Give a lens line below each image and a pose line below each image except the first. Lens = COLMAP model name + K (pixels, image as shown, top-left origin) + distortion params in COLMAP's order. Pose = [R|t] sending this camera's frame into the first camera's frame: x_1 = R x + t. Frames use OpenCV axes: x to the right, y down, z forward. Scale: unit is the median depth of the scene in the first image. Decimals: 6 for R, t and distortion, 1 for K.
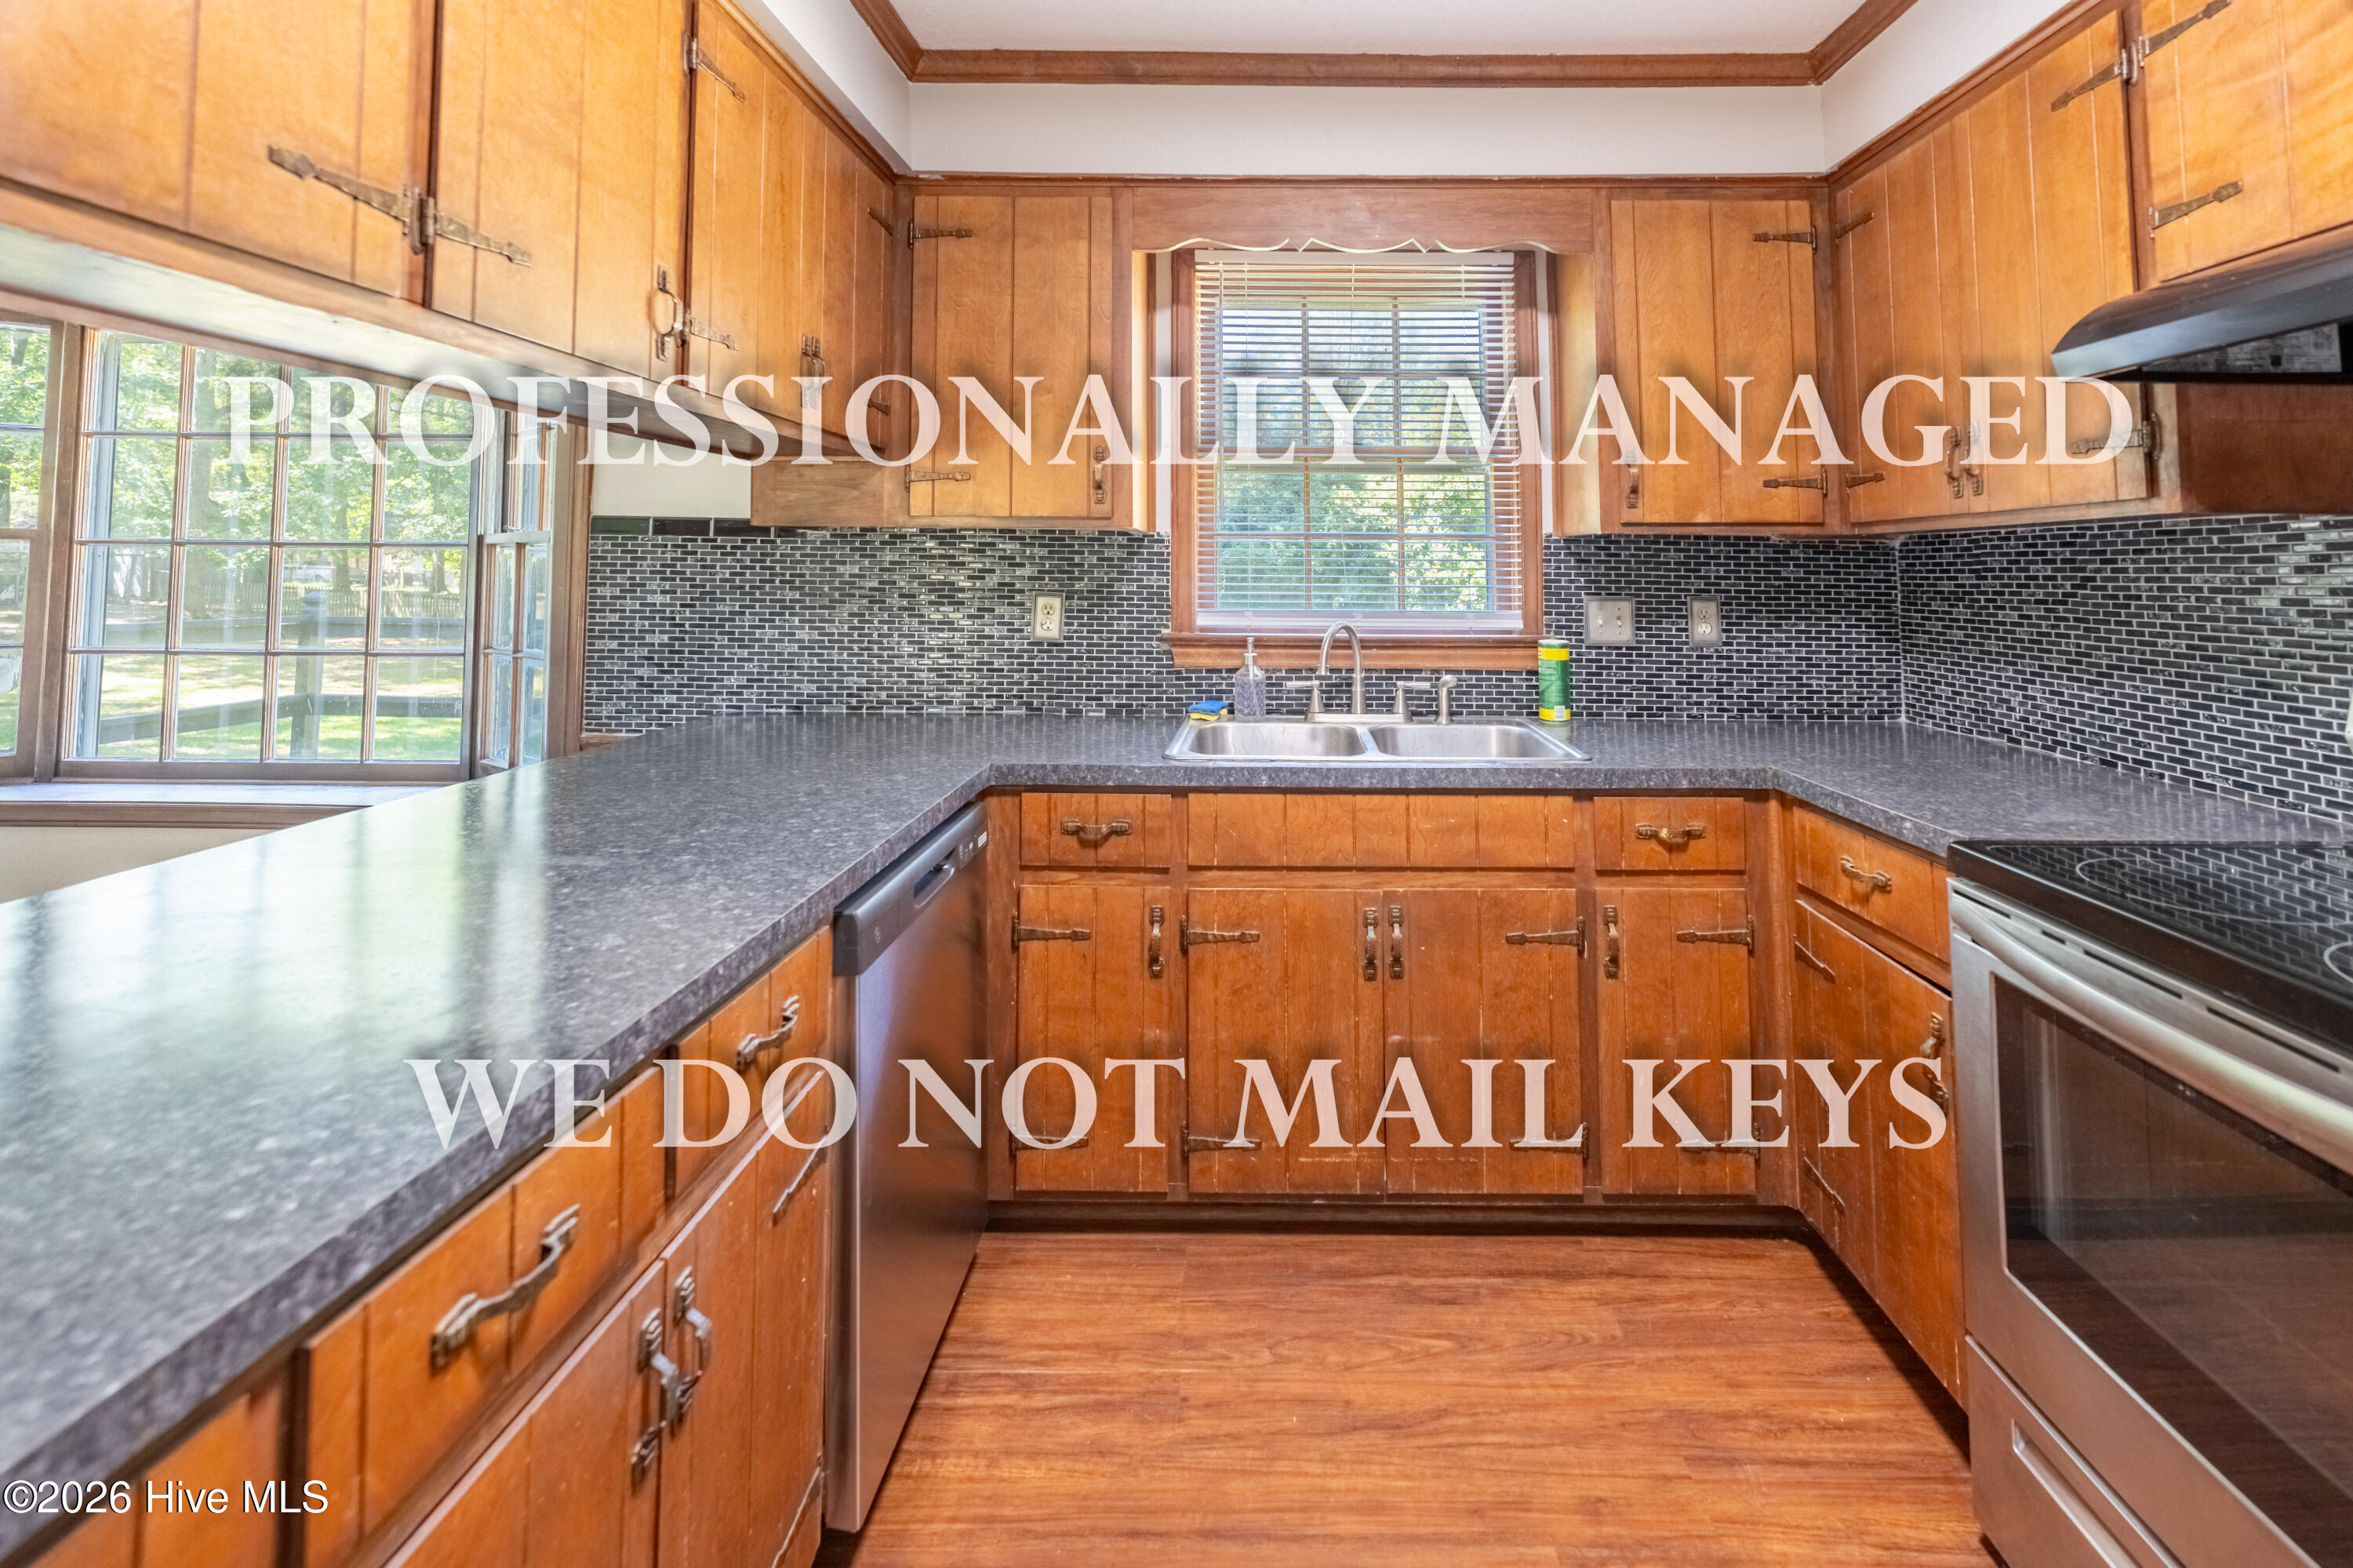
lens RADIAL K [[1019.5, 0, 1250.4], [0, 1019.5, 486.9], [0, 0, 1]] dist [-0.000101, -0.000028]
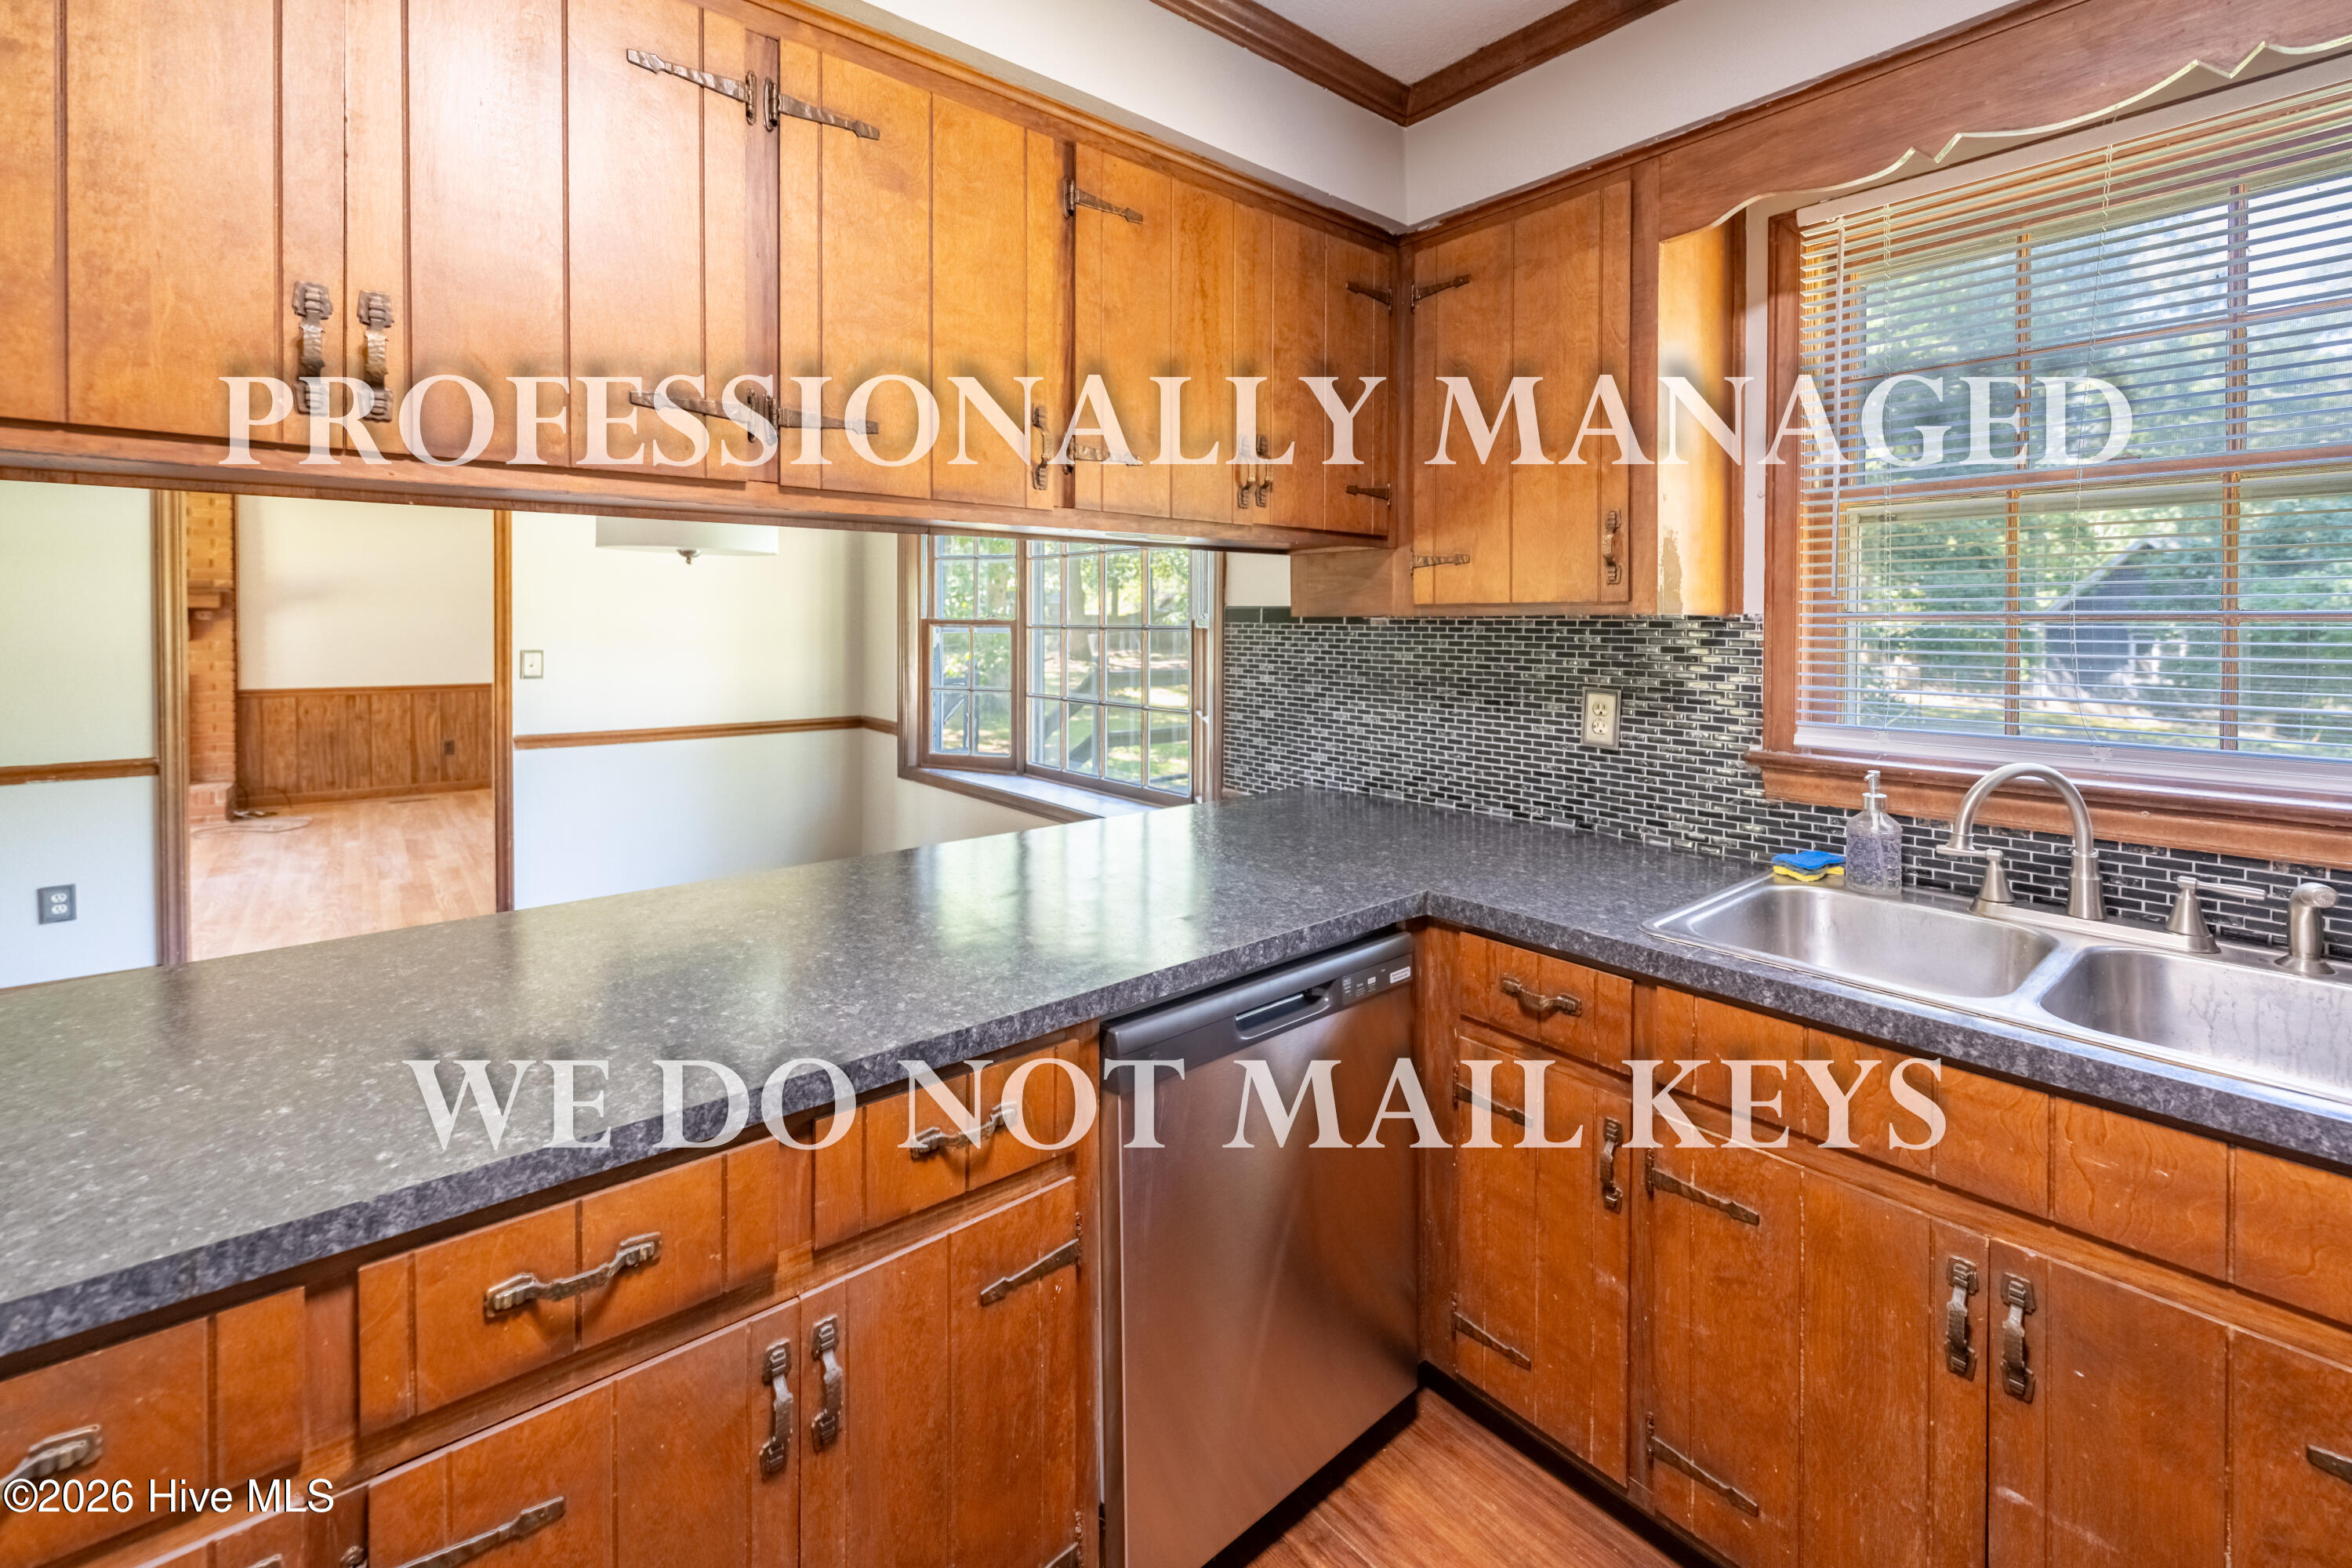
lens RADIAL K [[981.1, 0, 1175.0], [0, 981.1, 626.9], [0, 0, 1]] dist [-0.000924, 0.000069]
pose [[0.648588, -0.003611, -0.761131, 0.212821], [0.065967, 0.996493, 0.051486, -0.012284], [0.758275, -0.083603, 0.646552, 0.258314]]
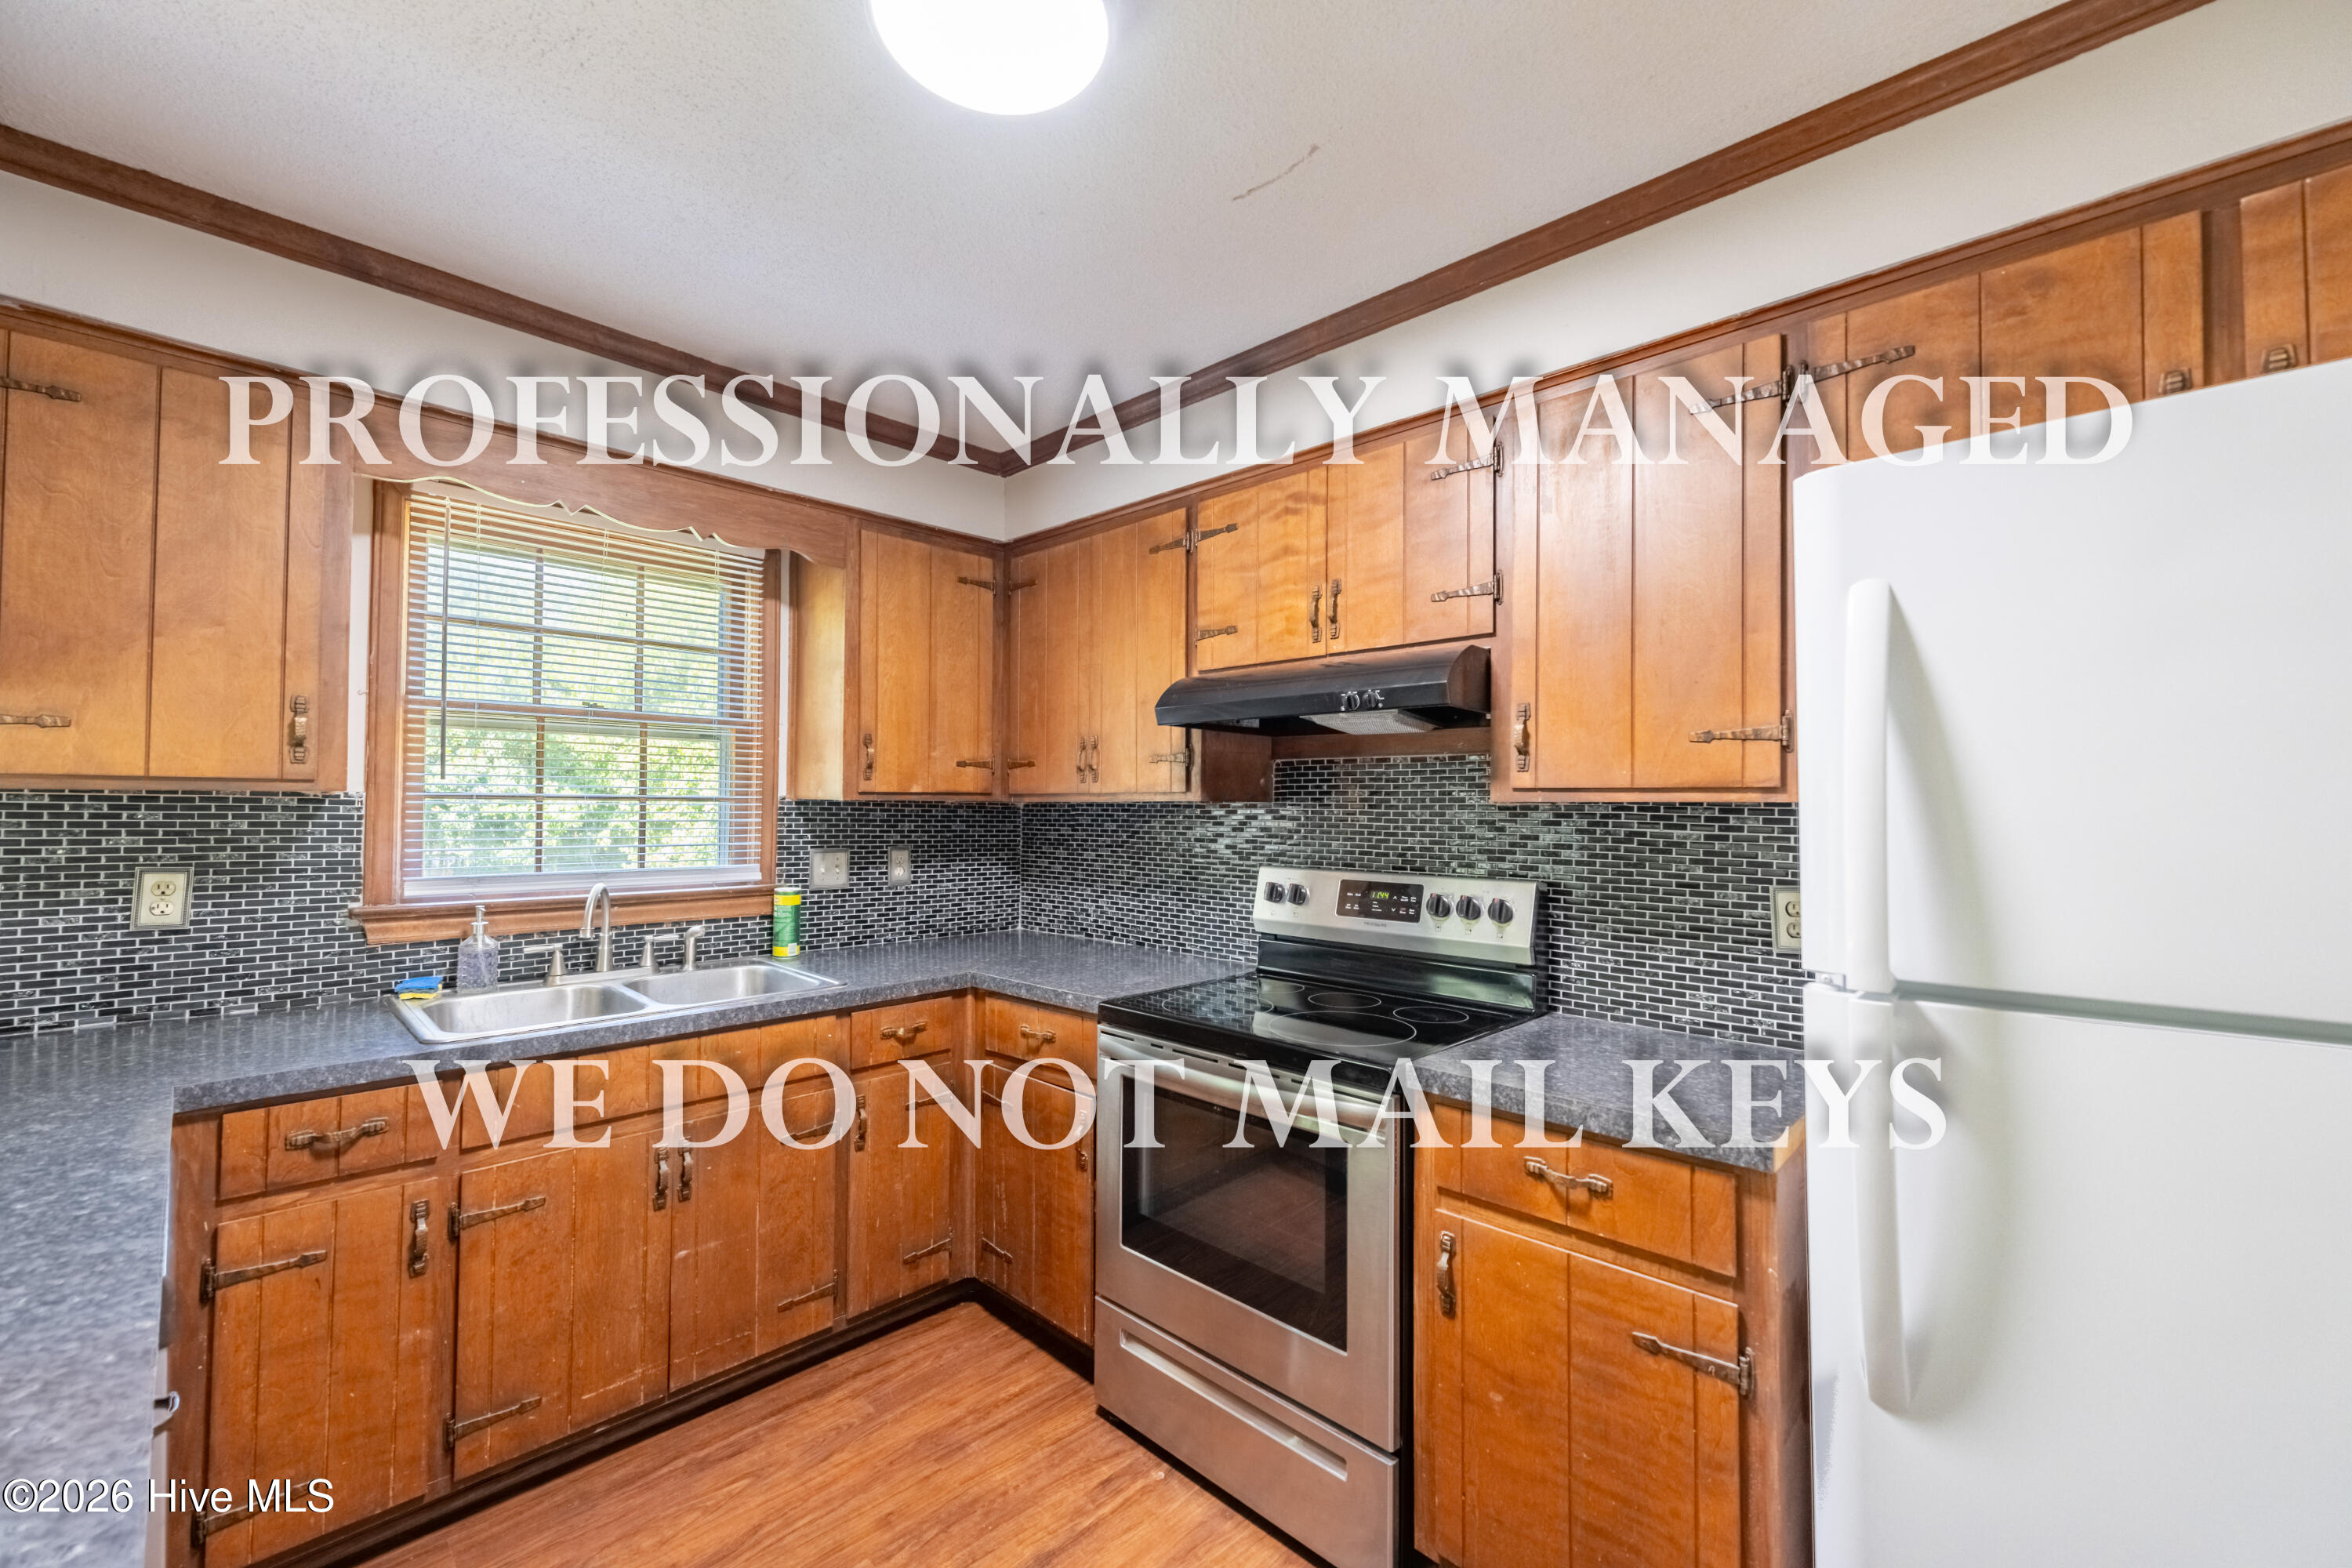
lens RADIAL K [[955.0, 0, 1150.5], [0, 955.0, 742.1], [0, 0, 1]] dist [-0.000371, -0.000079]
pose [[0.698622, 0.045622, 0.714035, -0.225572], [-0.059497, 0.998213, -0.005566, -0.040416], [-0.713013, -0.038595, 0.700088, -0.071624]]
